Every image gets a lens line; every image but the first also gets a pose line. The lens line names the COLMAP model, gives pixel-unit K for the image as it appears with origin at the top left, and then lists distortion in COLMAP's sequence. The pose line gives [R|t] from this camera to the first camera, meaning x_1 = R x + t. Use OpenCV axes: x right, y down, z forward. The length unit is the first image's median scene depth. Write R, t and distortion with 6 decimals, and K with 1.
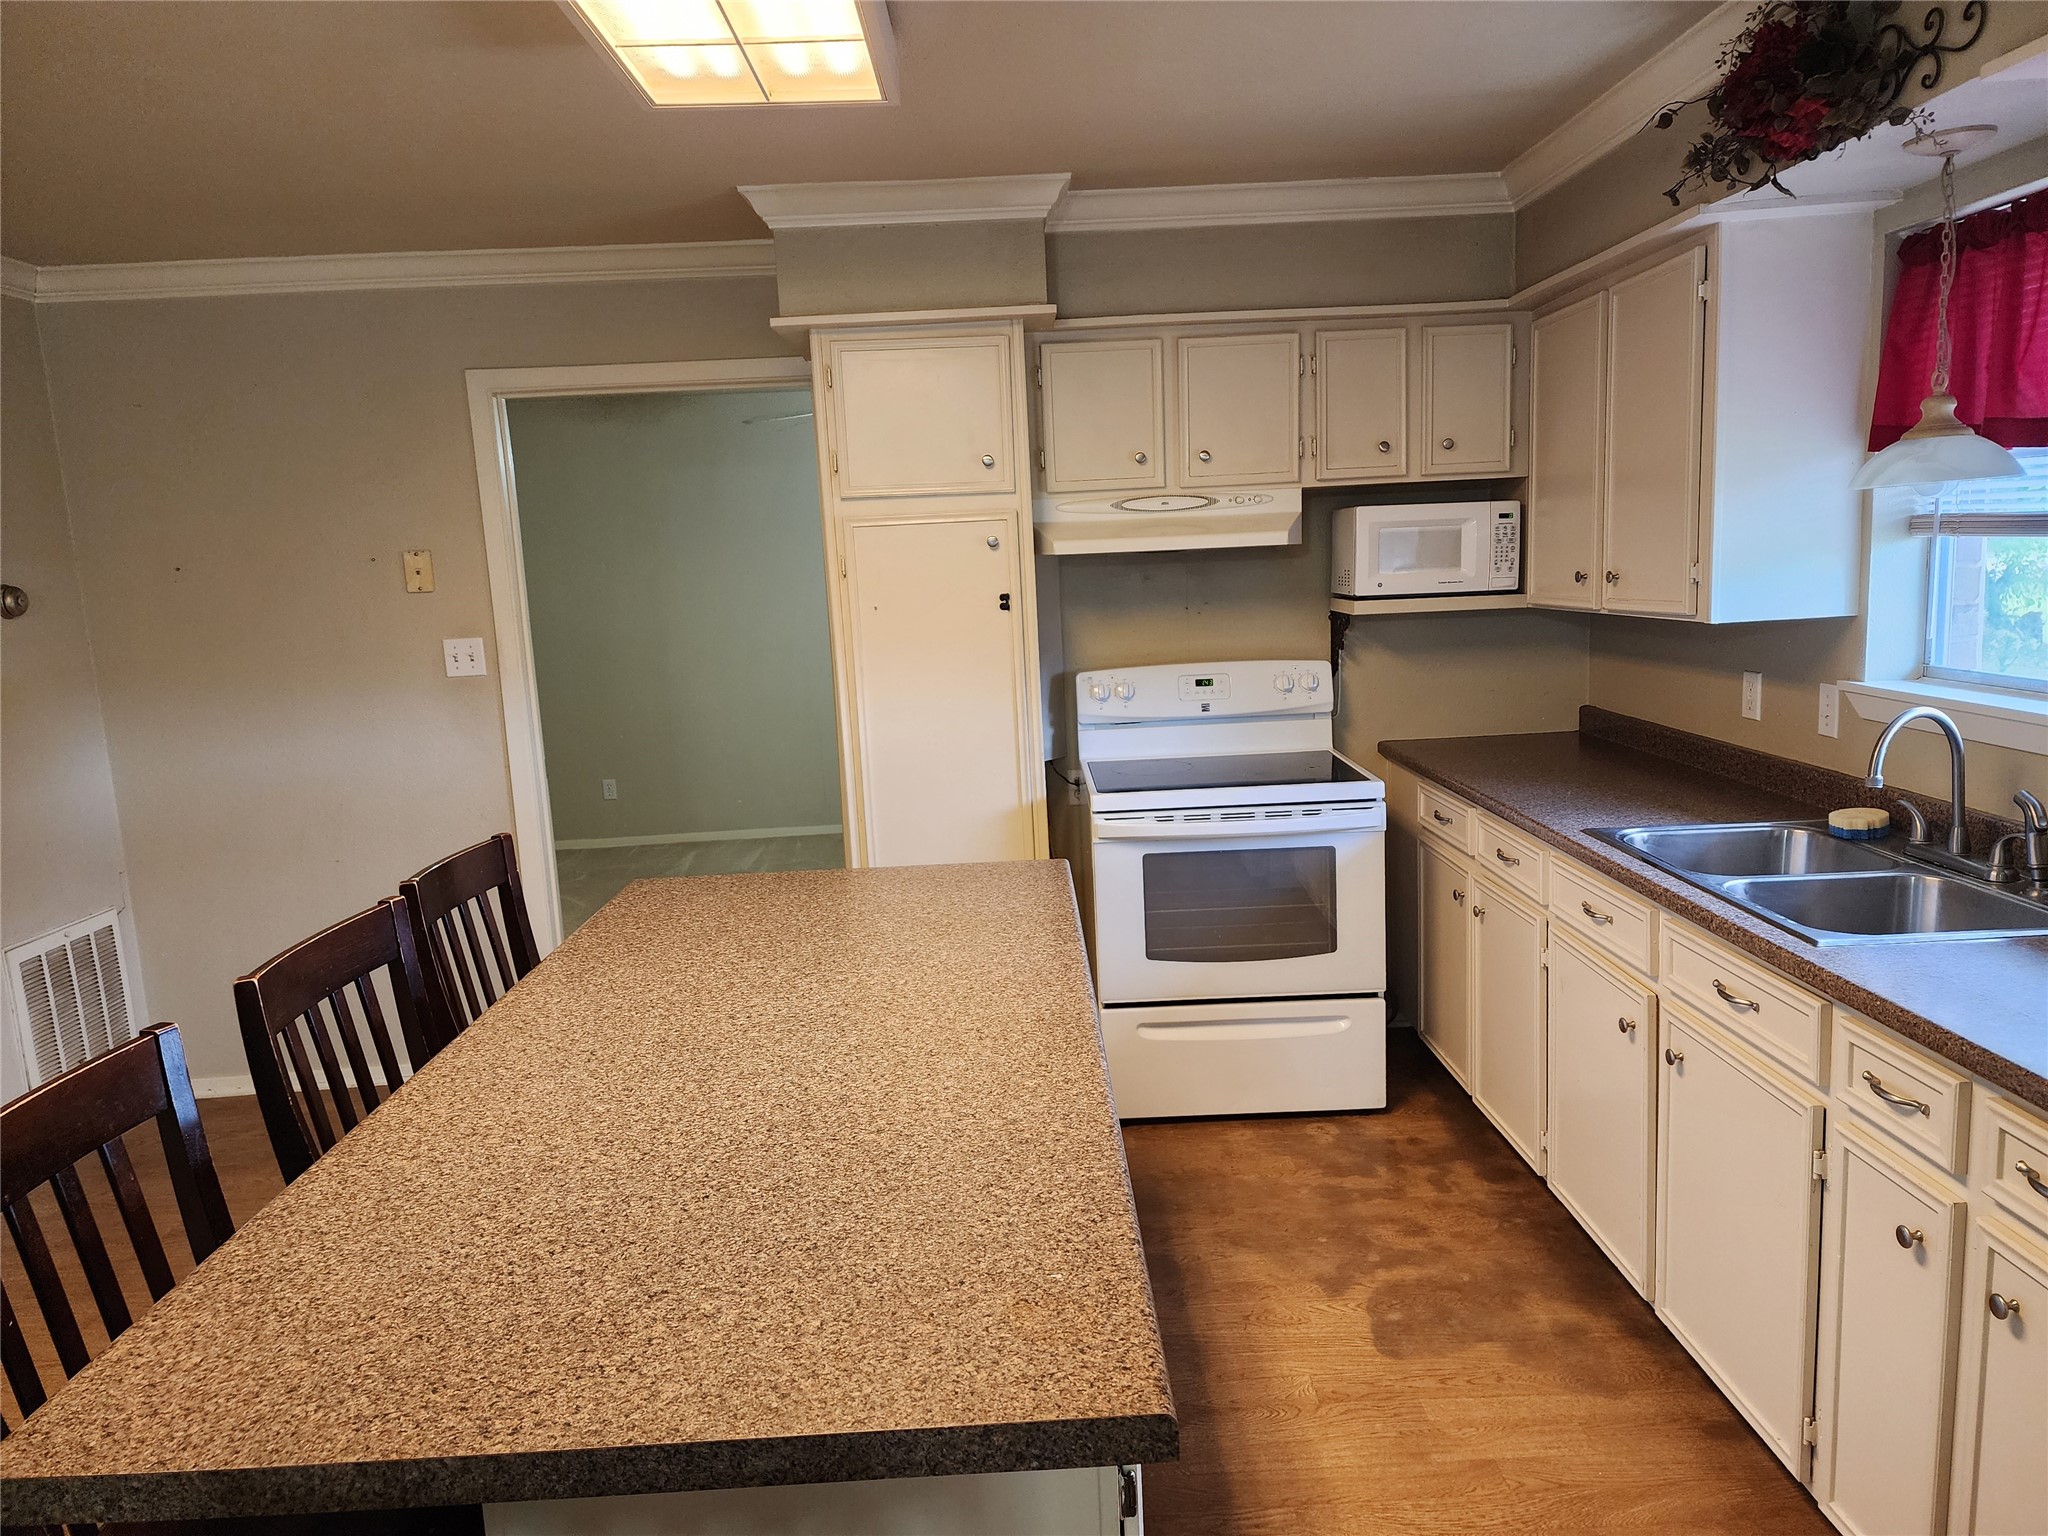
lens RADIAL K [[1375.9, 0, 1027.4], [0, 1375.9, 768.8], [0, 0, 1]] dist [0.046808, -0.049659]
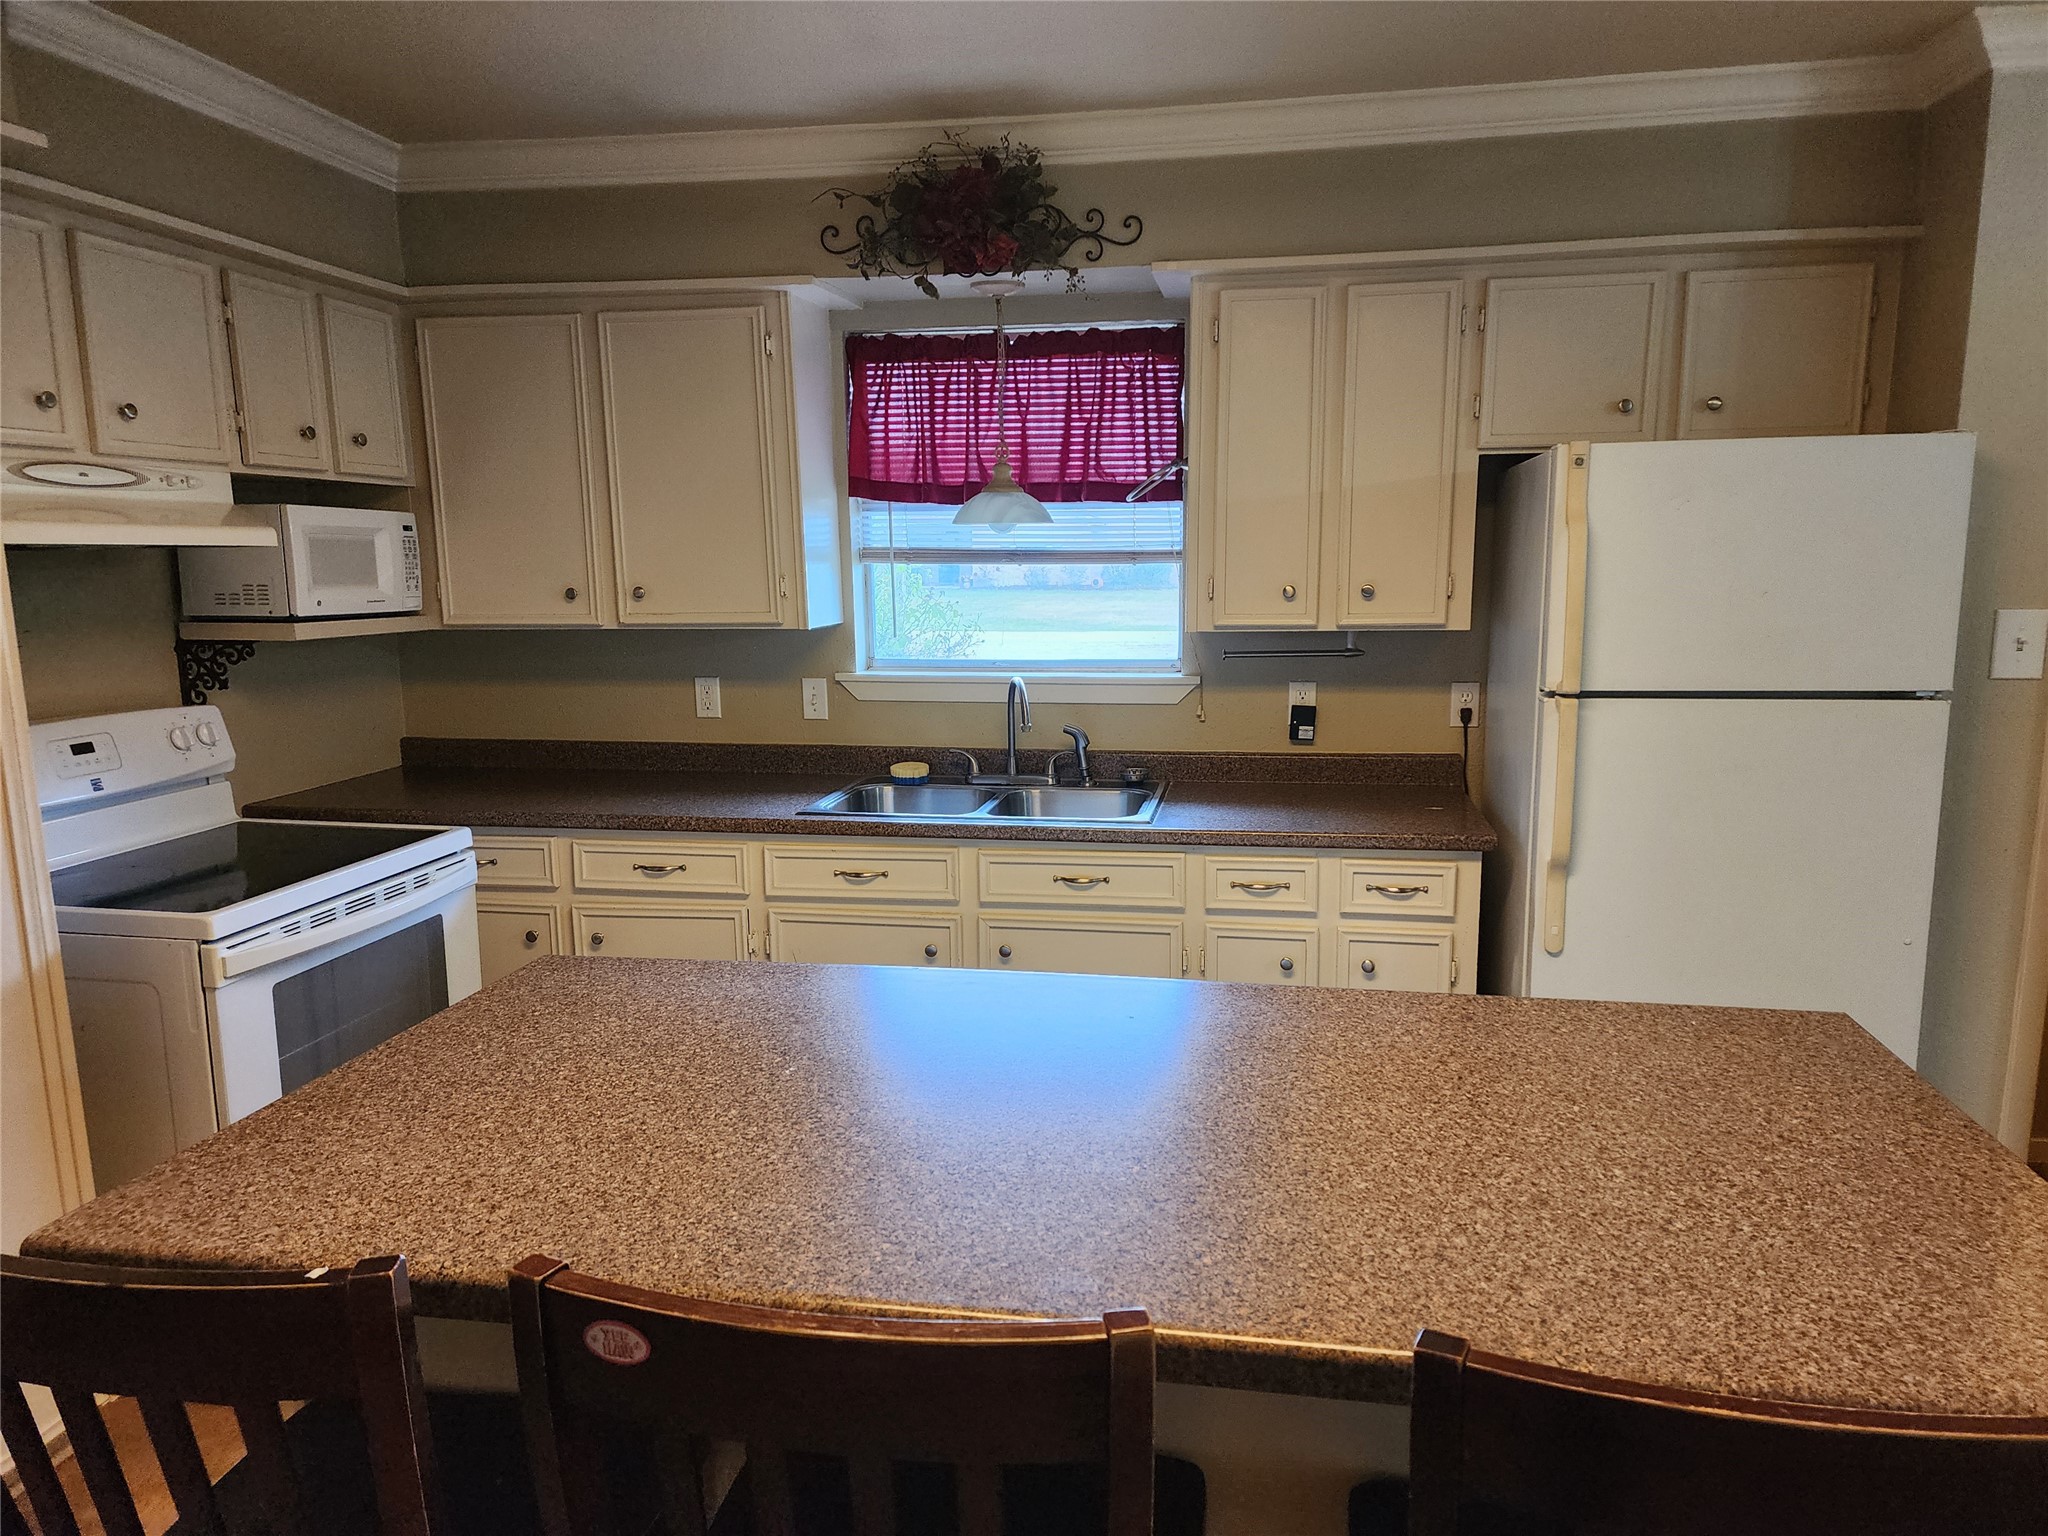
lens RADIAL K [[1375.9, 0, 1031.1], [0, 1375.9, 781.0], [0, 0, 1]] dist [0.046808, -0.049659]
pose [[0.168515, -0.116628, 0.978775, -0.489186], [0.152413, 0.984116, 0.091024, -0.041202], [-0.973845, 0.133839, 0.183614, 0.461610]]
